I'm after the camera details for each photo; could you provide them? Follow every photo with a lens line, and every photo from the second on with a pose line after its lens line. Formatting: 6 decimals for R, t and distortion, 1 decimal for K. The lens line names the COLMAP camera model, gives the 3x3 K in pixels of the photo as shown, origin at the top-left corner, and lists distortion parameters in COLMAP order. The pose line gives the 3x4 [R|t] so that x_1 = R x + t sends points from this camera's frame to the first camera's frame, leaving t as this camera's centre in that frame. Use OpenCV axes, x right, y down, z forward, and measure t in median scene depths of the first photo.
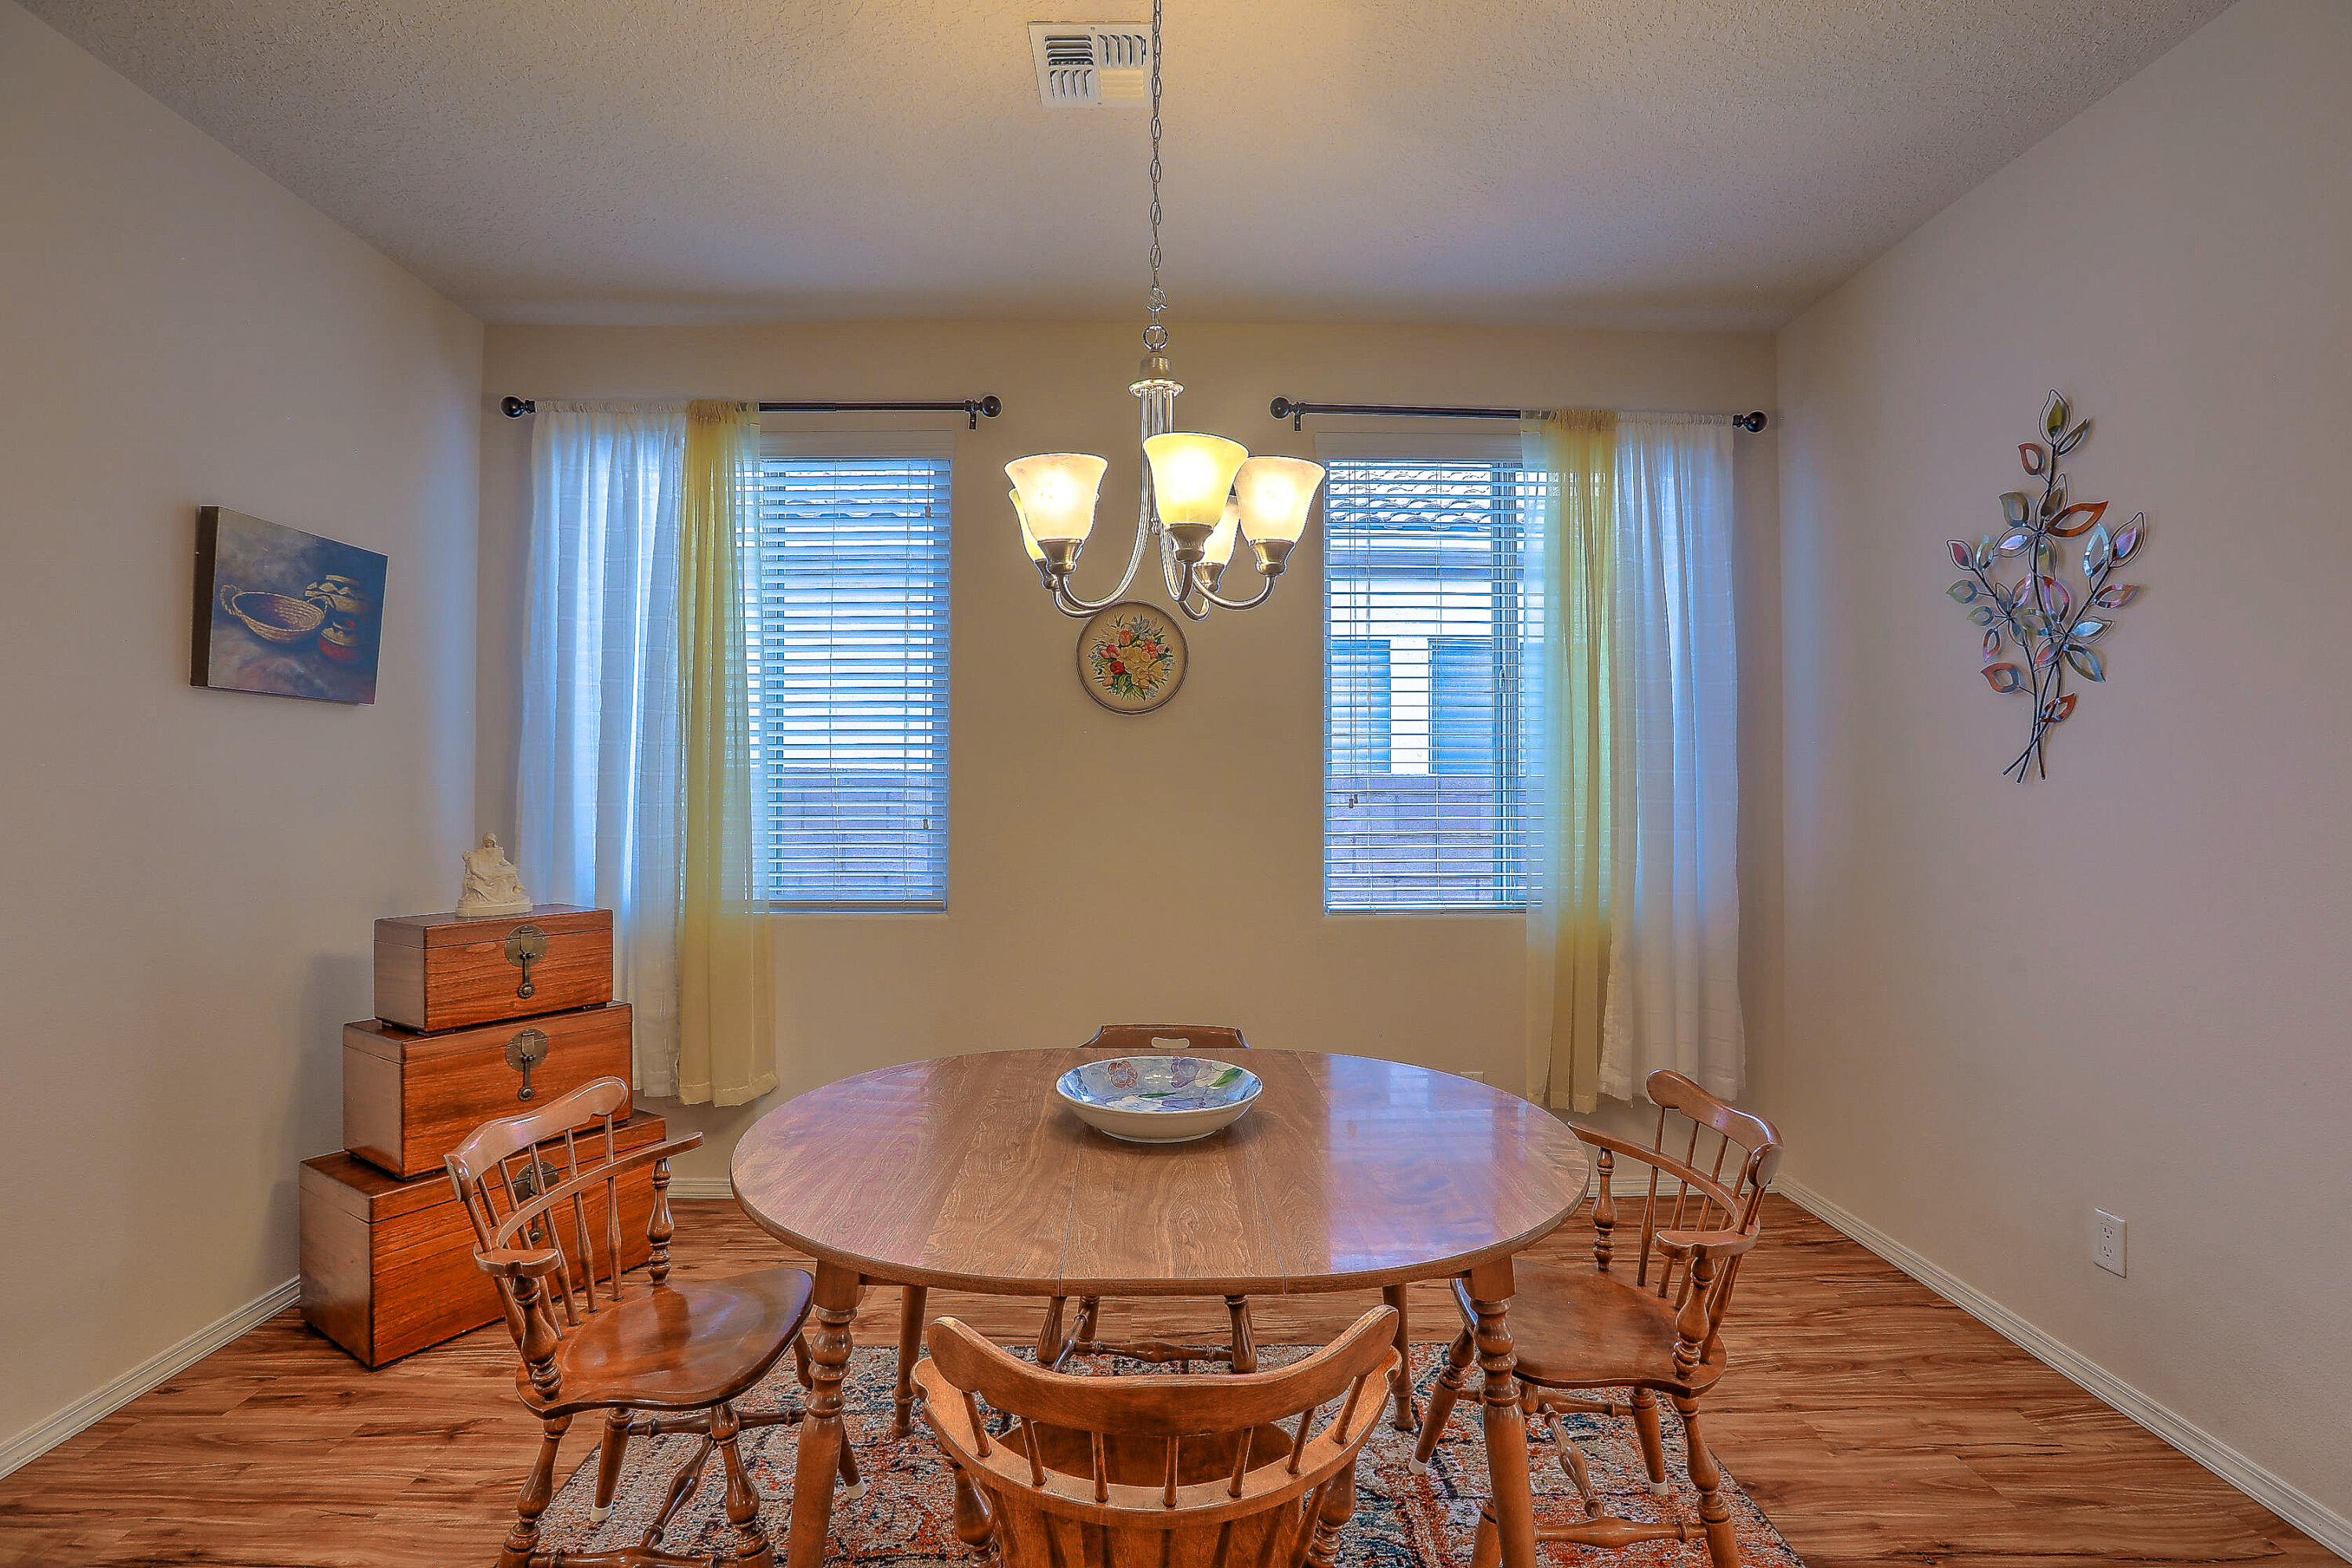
lens RADIAL K [[997.3, 0, 1189.1], [0, 997.3, 793.1], [0, 0, 1]] dist [-0.062092, 0.013247]
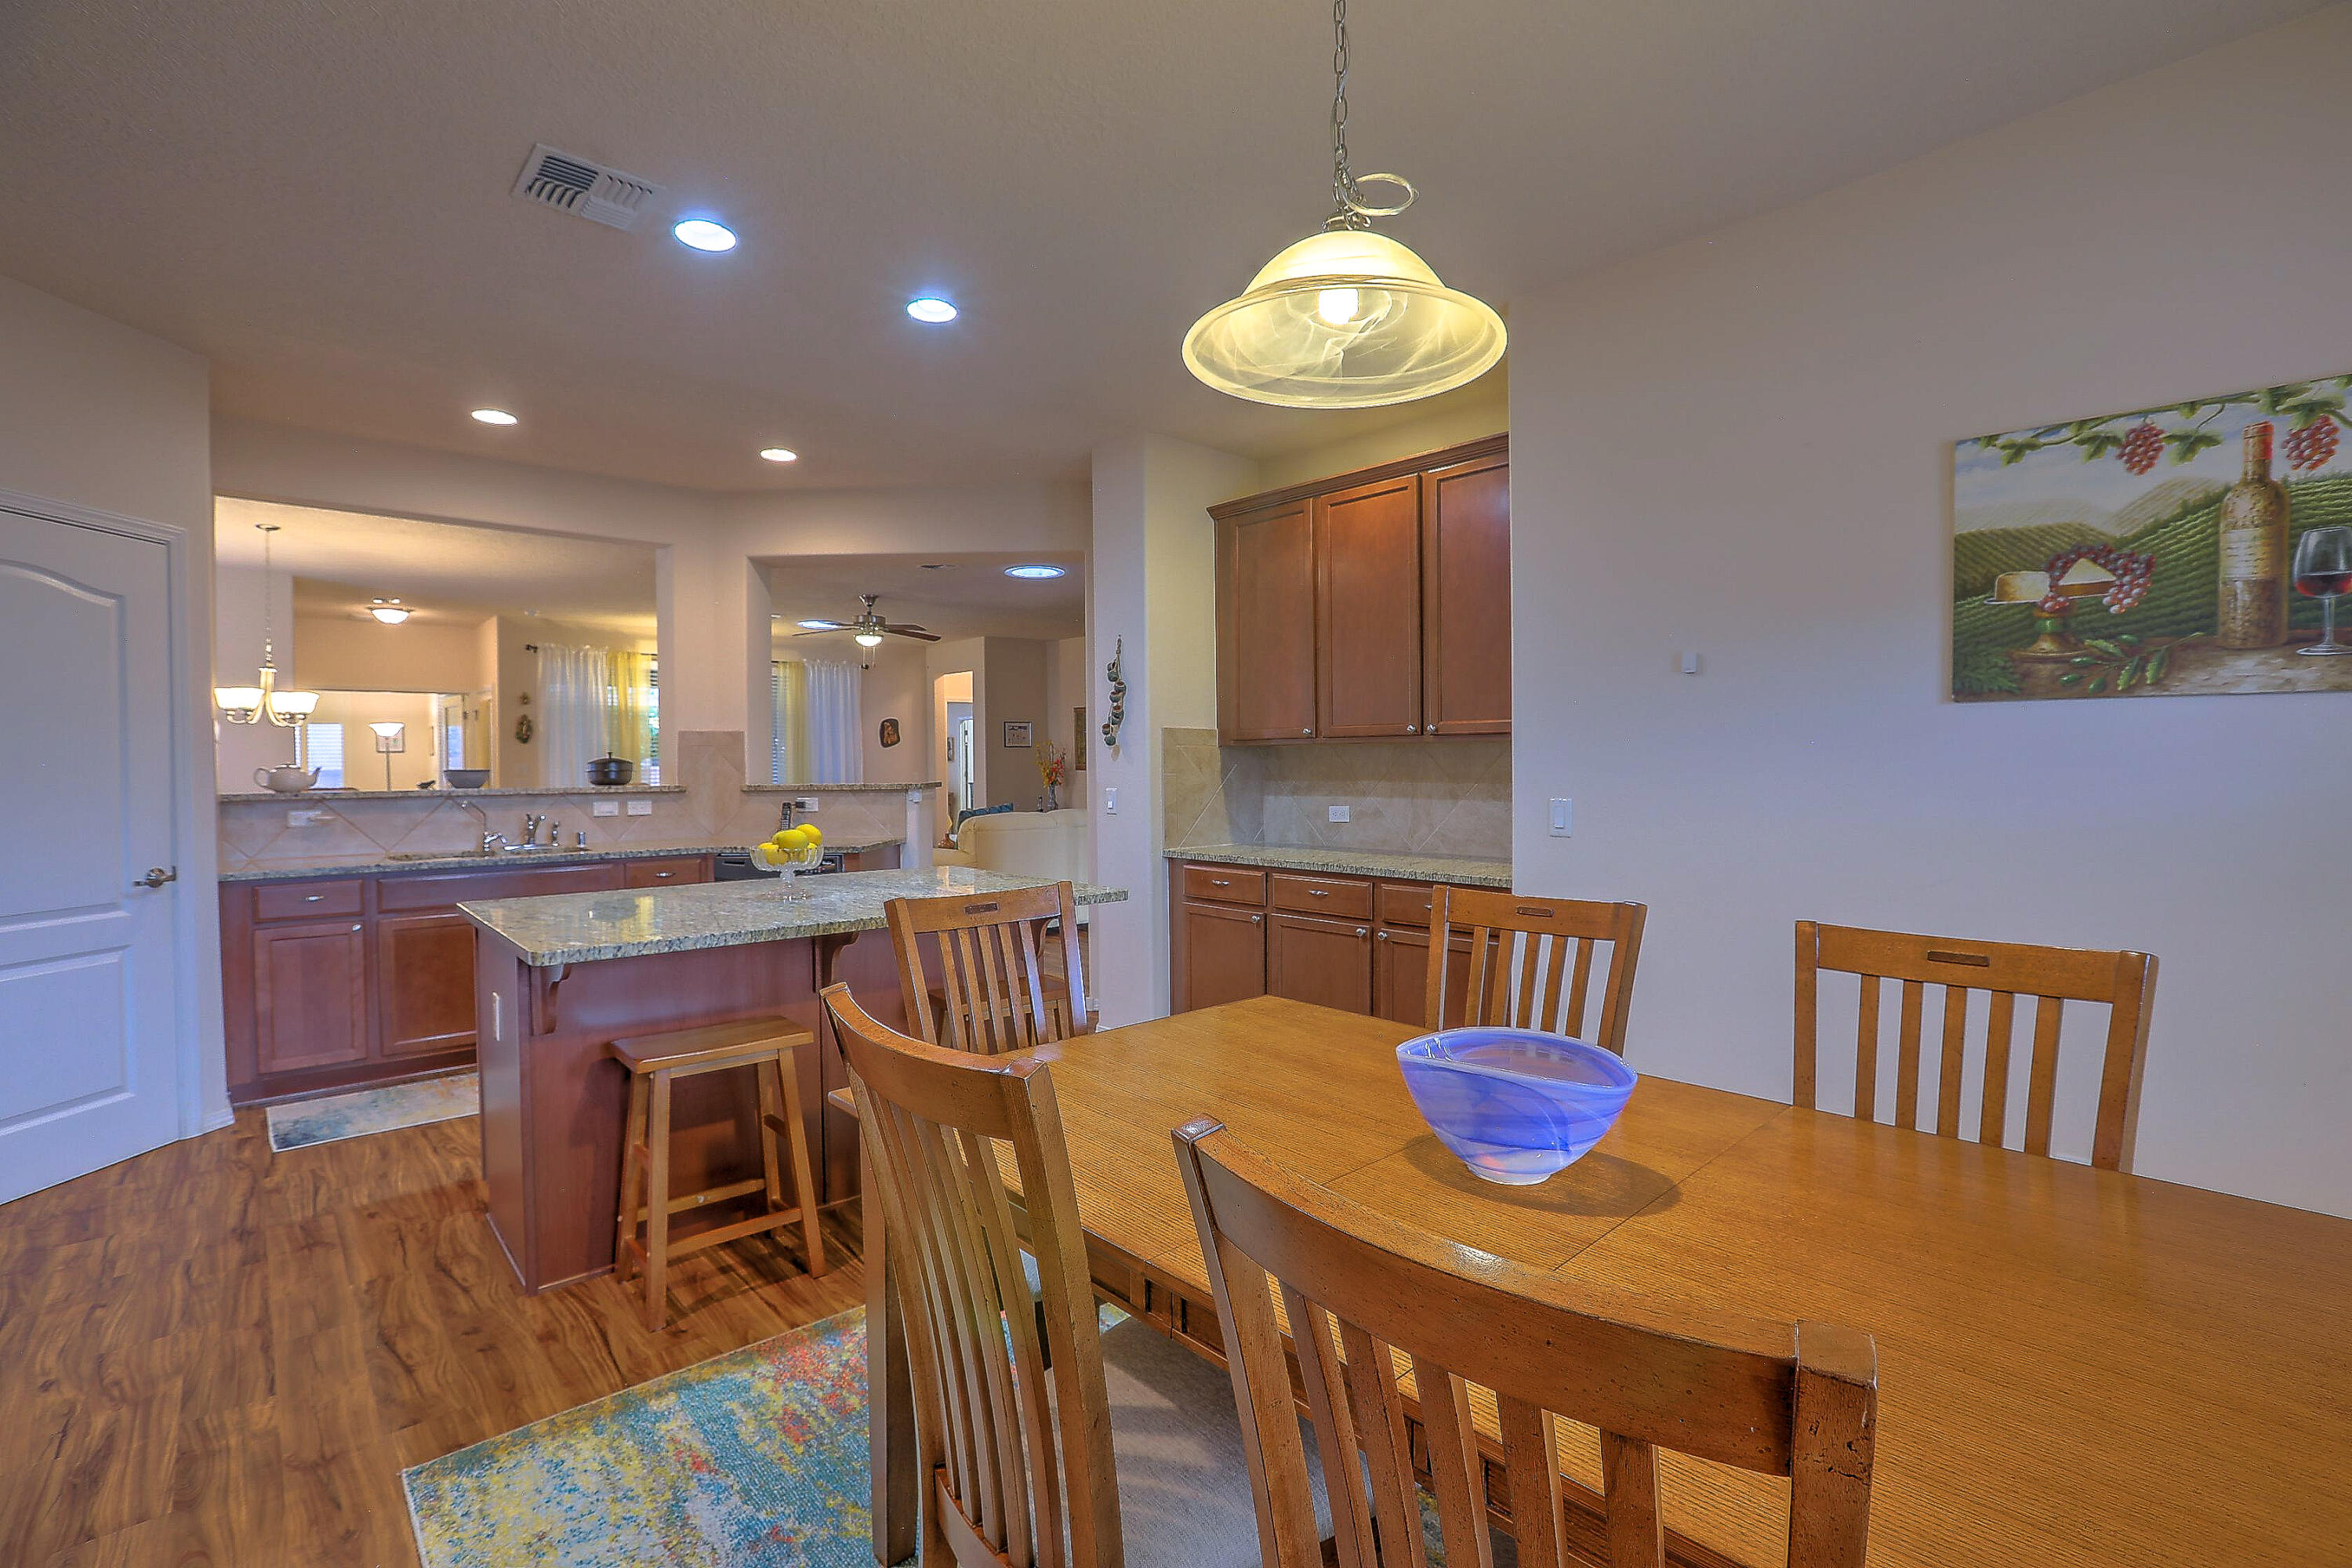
lens RADIAL K [[1053.1, 0, 1170.5], [0, 1053.1, 779.8], [0, 0, 1]] dist [-0.025795, 0.012386]
pose [[-0.662868, -0.013234, 0.748619, -2.790451], [0.007110, 0.999687, 0.023968, -0.018597], [-0.748702, 0.021211, -0.662567, 0.494527]]
